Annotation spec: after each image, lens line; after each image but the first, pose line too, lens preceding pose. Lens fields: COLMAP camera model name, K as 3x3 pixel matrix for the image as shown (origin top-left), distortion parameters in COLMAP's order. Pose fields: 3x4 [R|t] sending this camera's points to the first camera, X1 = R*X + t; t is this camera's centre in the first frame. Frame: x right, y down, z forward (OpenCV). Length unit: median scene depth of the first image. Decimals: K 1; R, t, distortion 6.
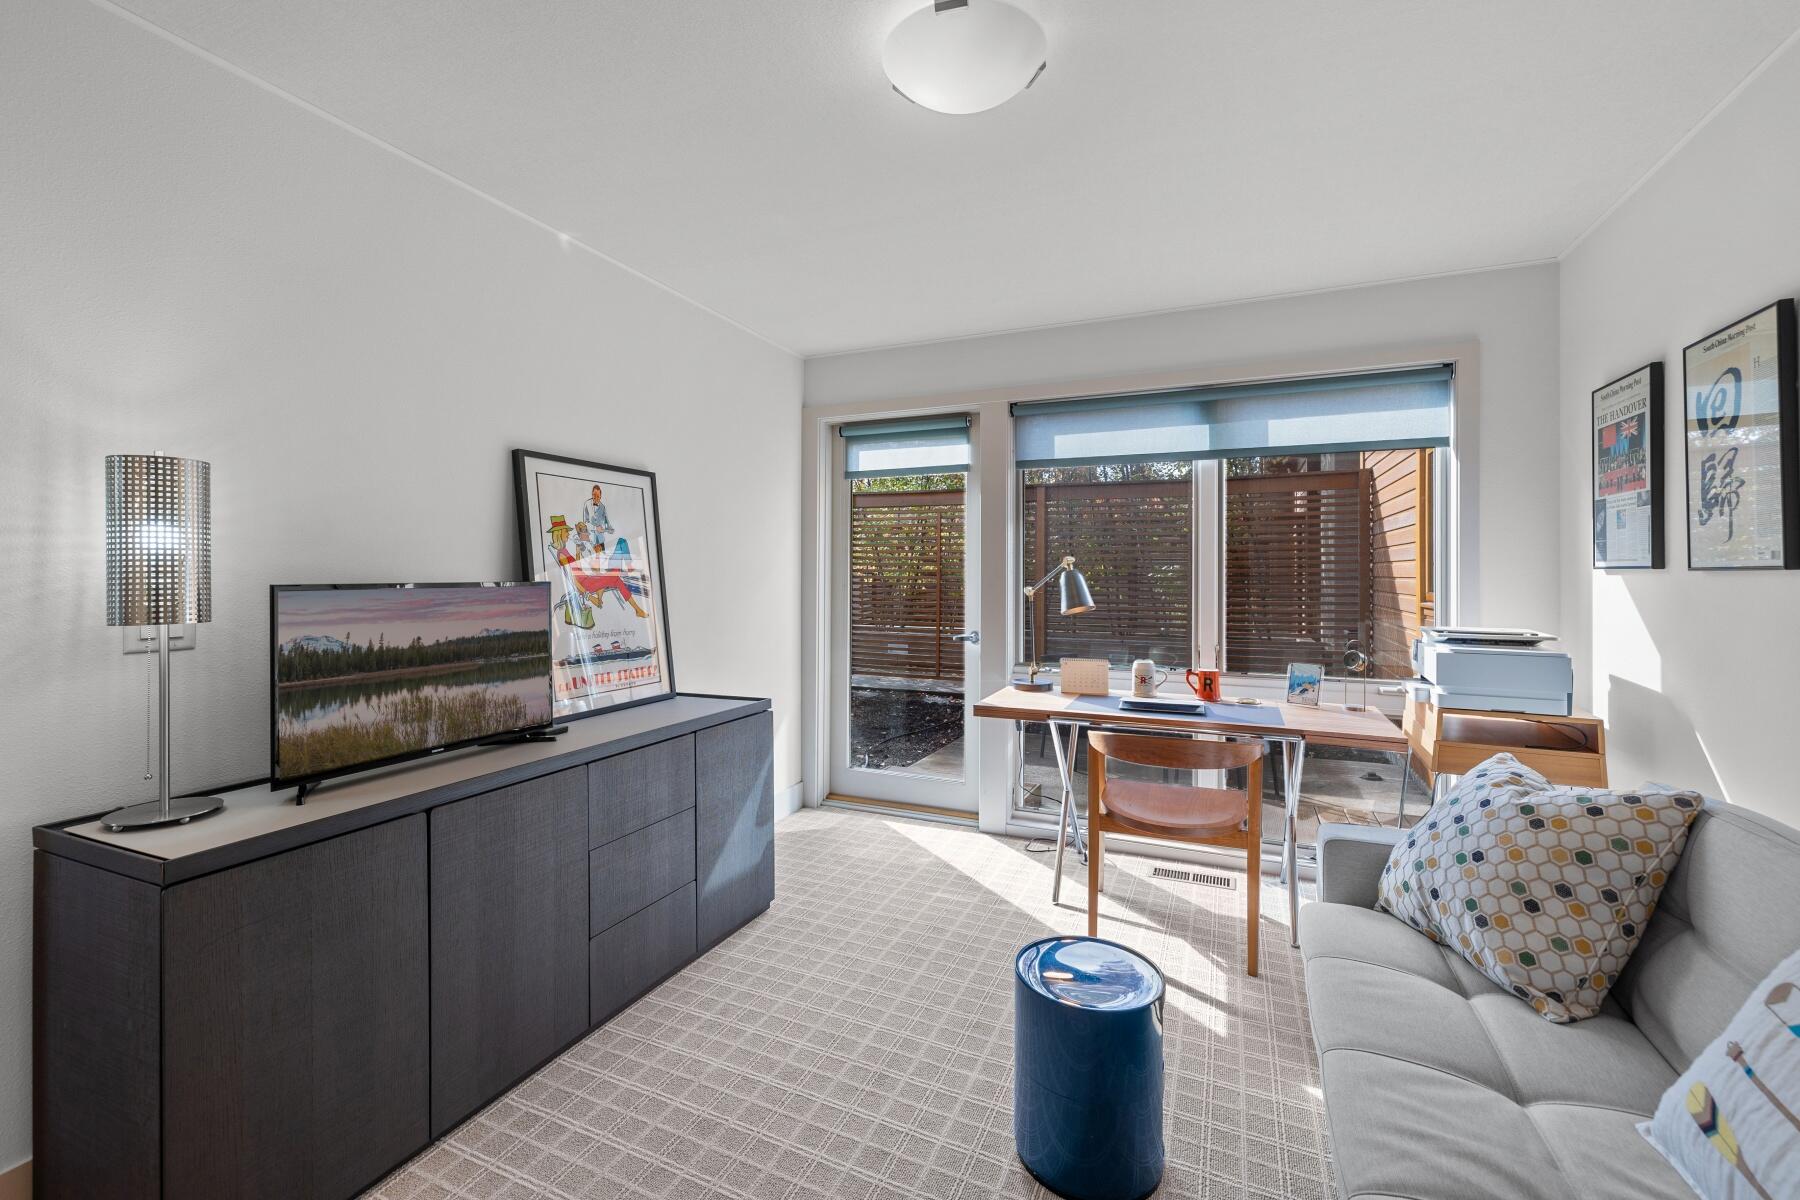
lens RADIAL K [[763.9, 0, 880.3], [0, 763.9, 573.7], [0, 0, 1]] dist [0.000365, 0.000336]
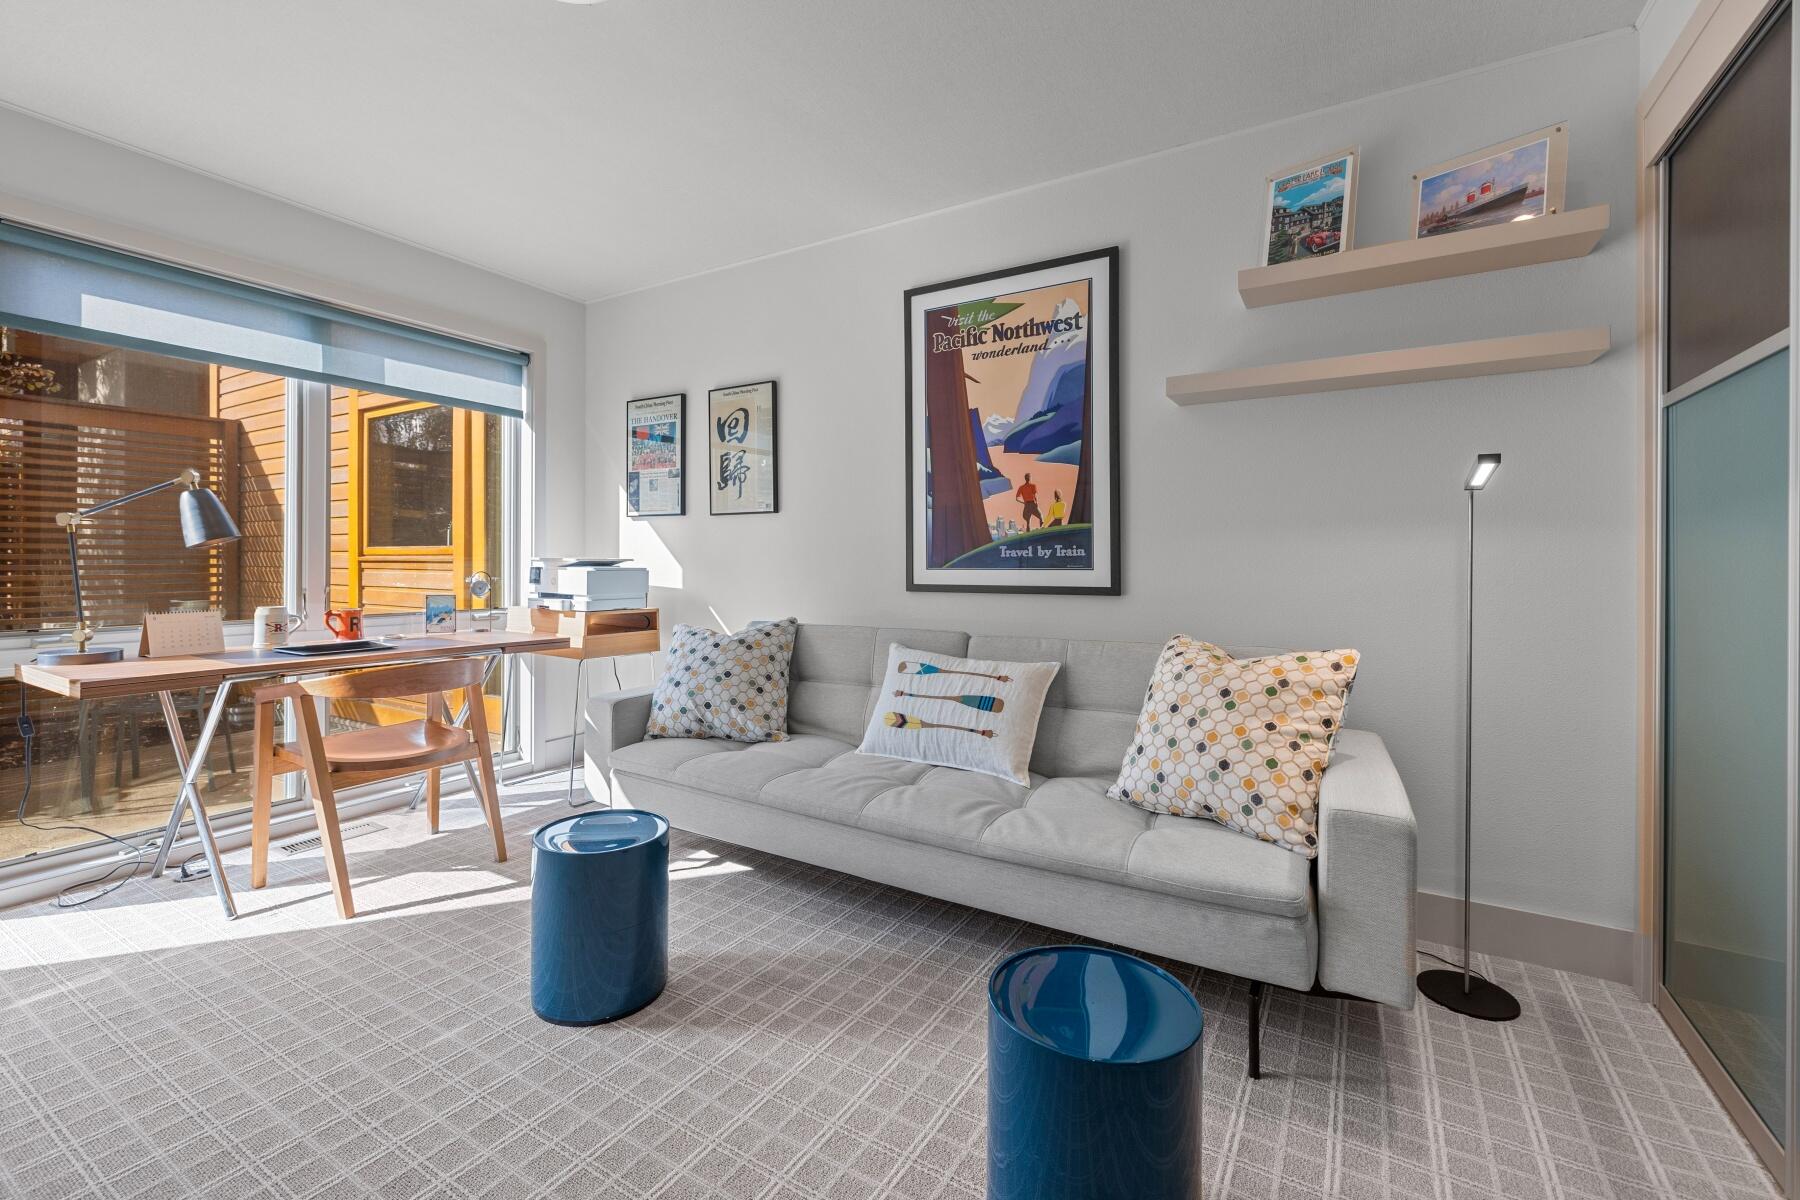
lens RADIAL K [[763.9, 0, 887.9], [0, 763.9, 563.7], [0, 0, 1]] dist [0.000365, 0.000336]
pose [[0.116171, -0.002967, 0.993225, -0.667033], [-0.006123, 0.999974, 0.003703, 0.099128], [-0.993210, -0.006512, 0.116150, 0.376903]]
